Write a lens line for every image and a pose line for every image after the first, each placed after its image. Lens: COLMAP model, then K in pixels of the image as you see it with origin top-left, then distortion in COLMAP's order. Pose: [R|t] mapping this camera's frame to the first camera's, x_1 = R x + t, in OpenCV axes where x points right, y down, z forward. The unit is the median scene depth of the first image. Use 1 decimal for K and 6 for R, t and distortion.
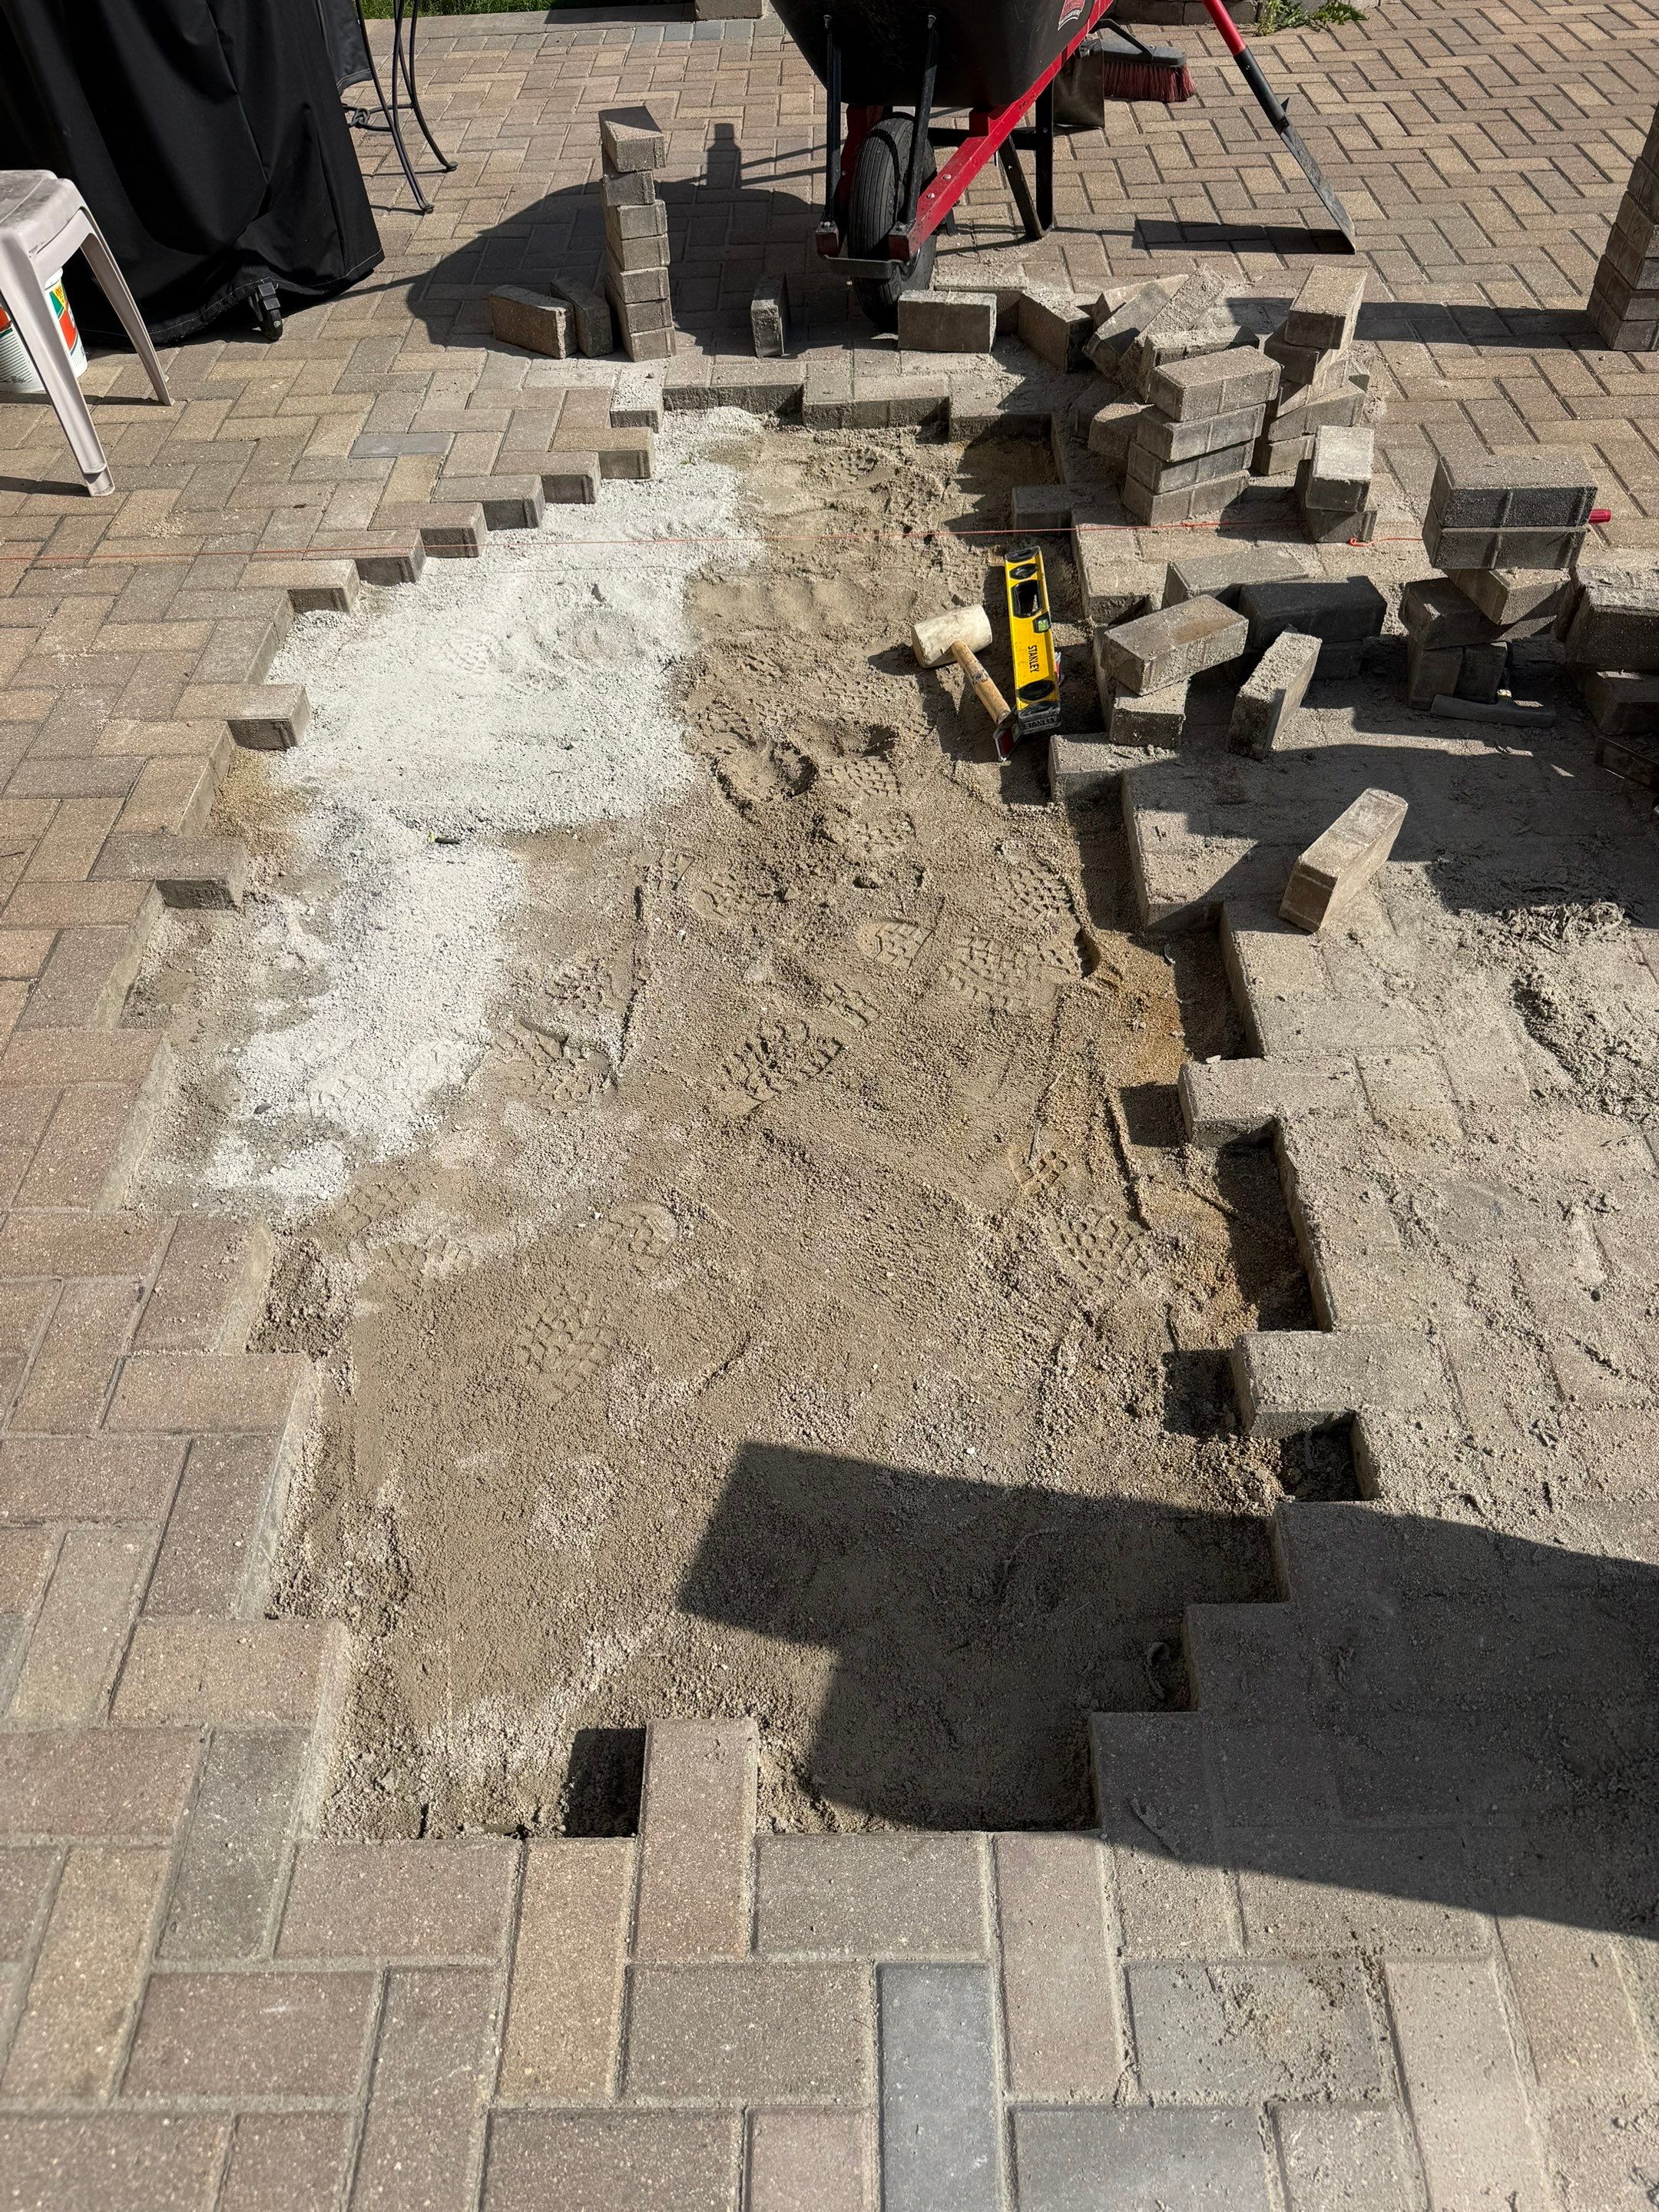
lens RADIAL K [[1573.6, 0, 829.5], [0, 1573.6, 1106.0], [0, 0, 1]] dist [0.008234, -0.011186]
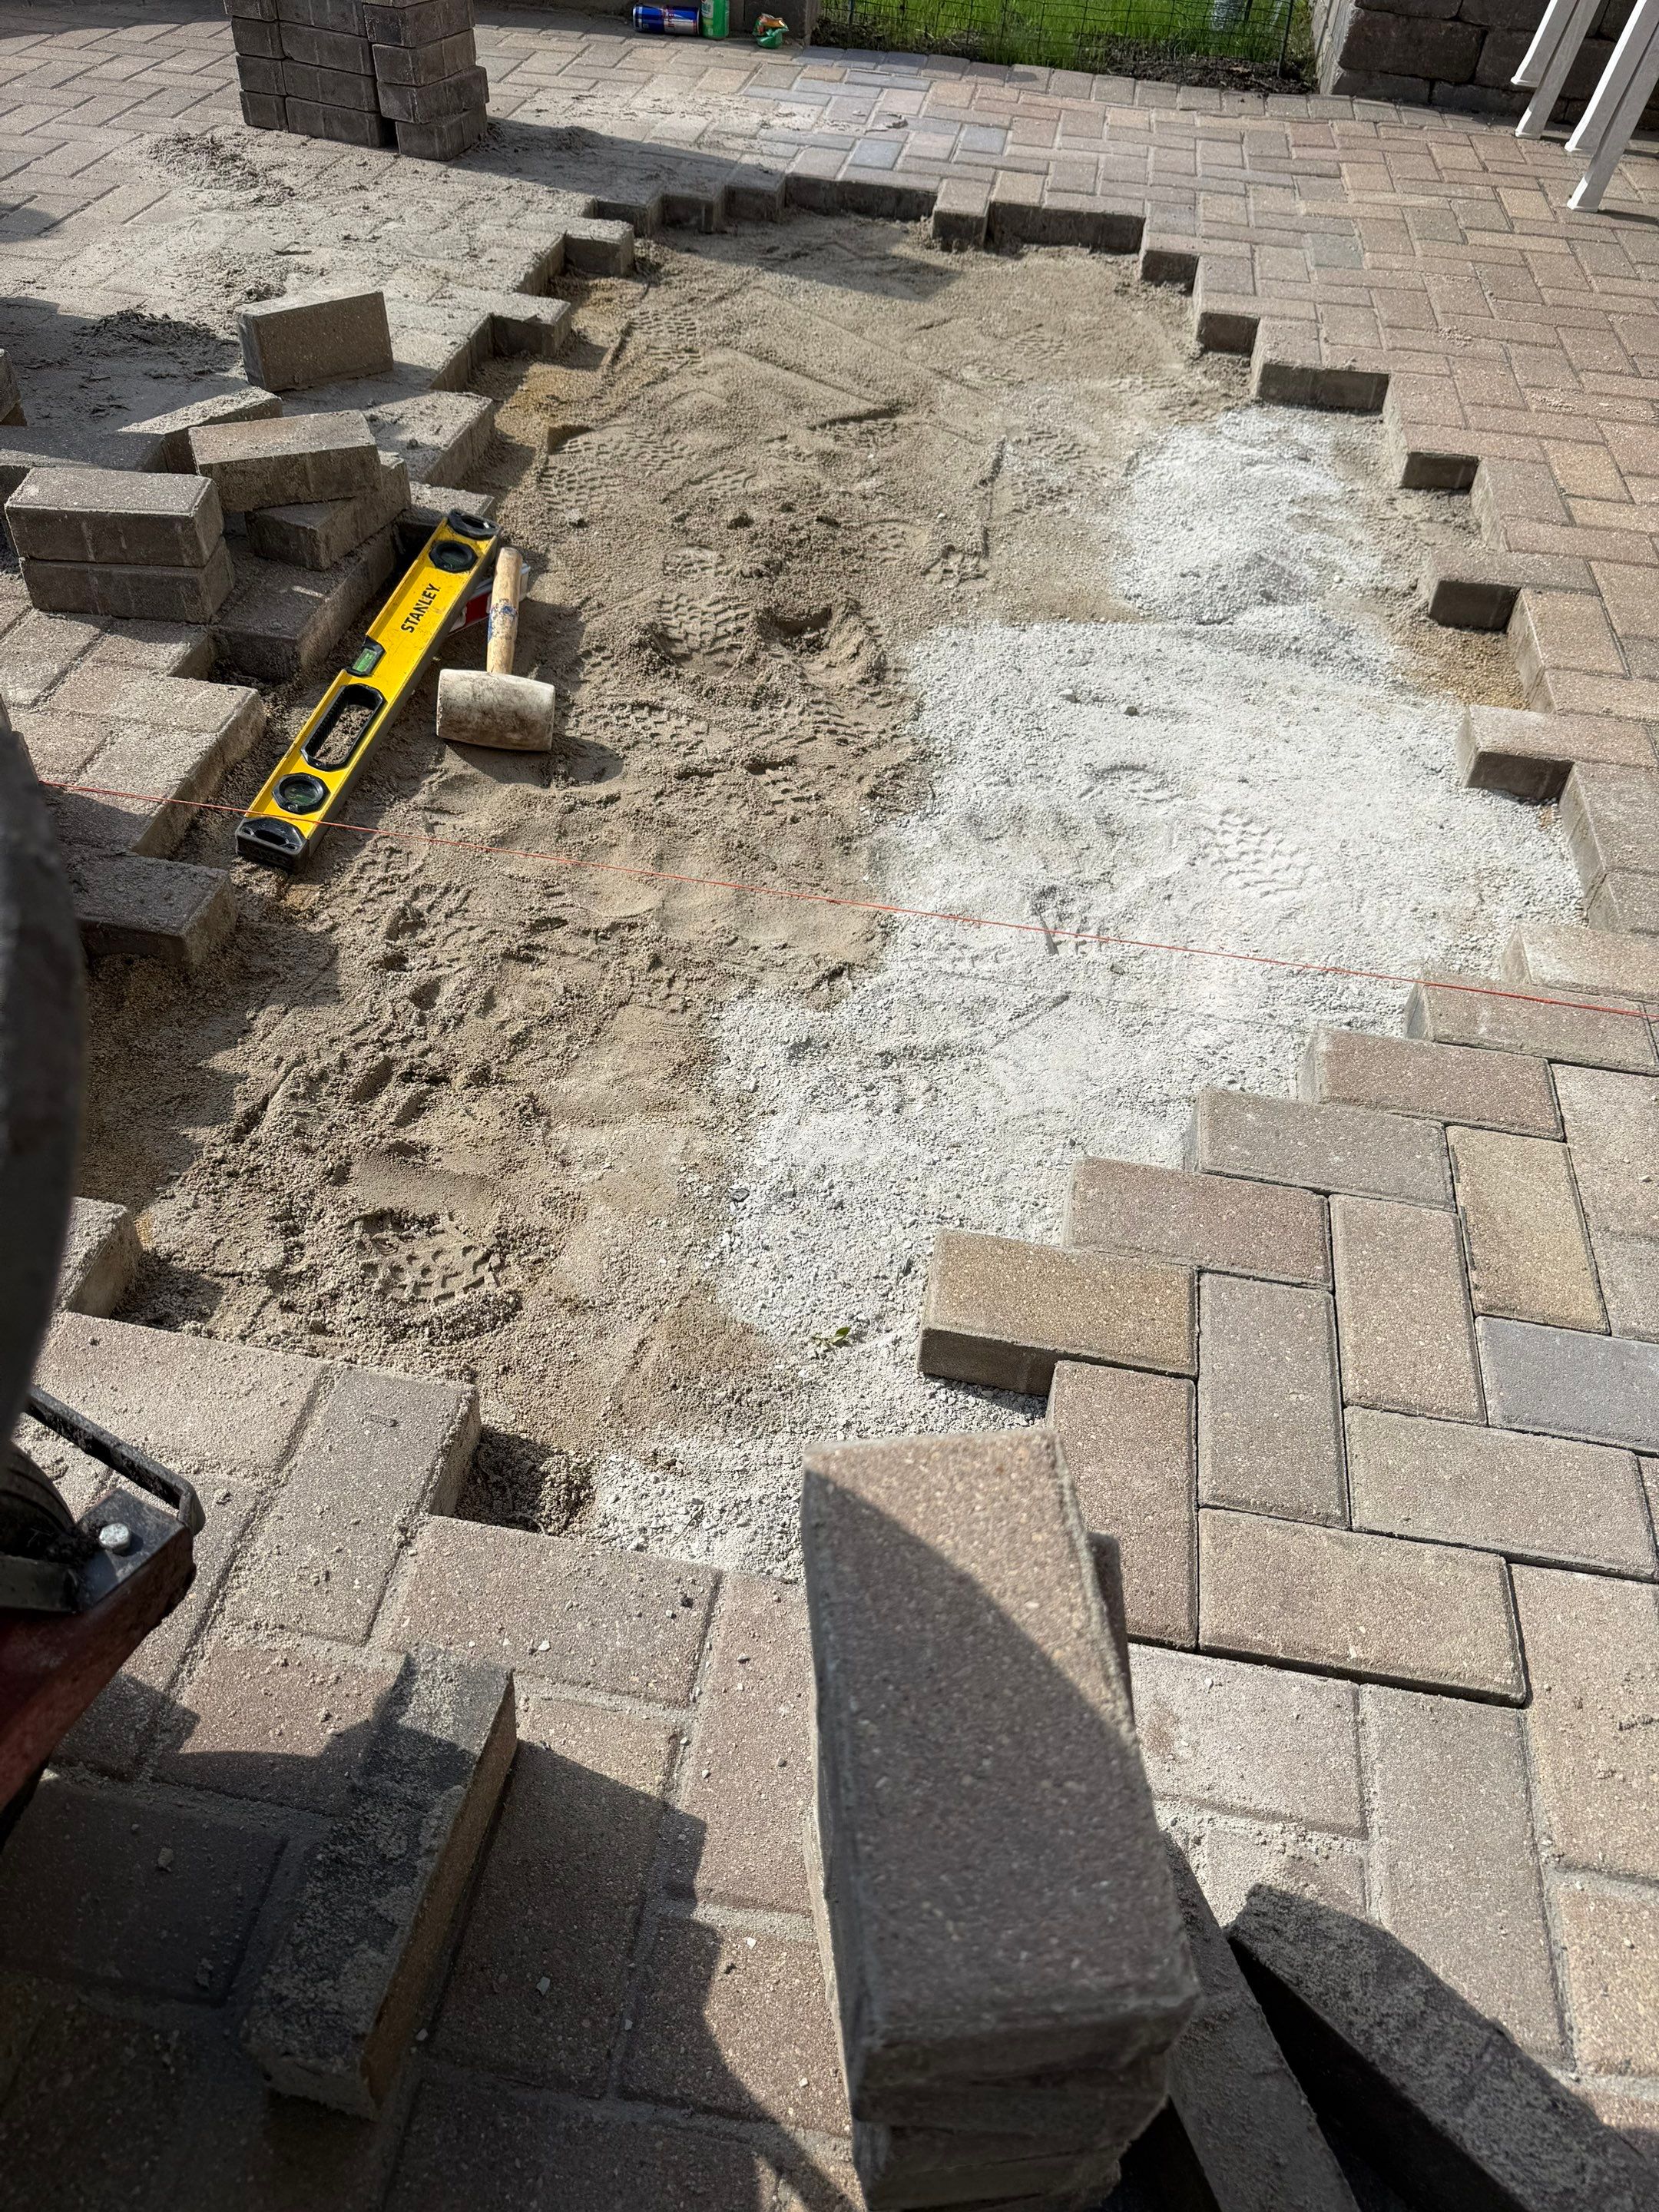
lens RADIAL K [[1573.6, 0, 829.5], [0, 1573.6, 1106.0], [0, 0, 1]] dist [0.008234, -0.011186]
pose [[-0.986946, -0.124410, 0.102269, -0.155447], [0.108641, -0.045546, 0.993037, -1.003819], [-0.118886, 0.991185, 0.058468, 1.187678]]
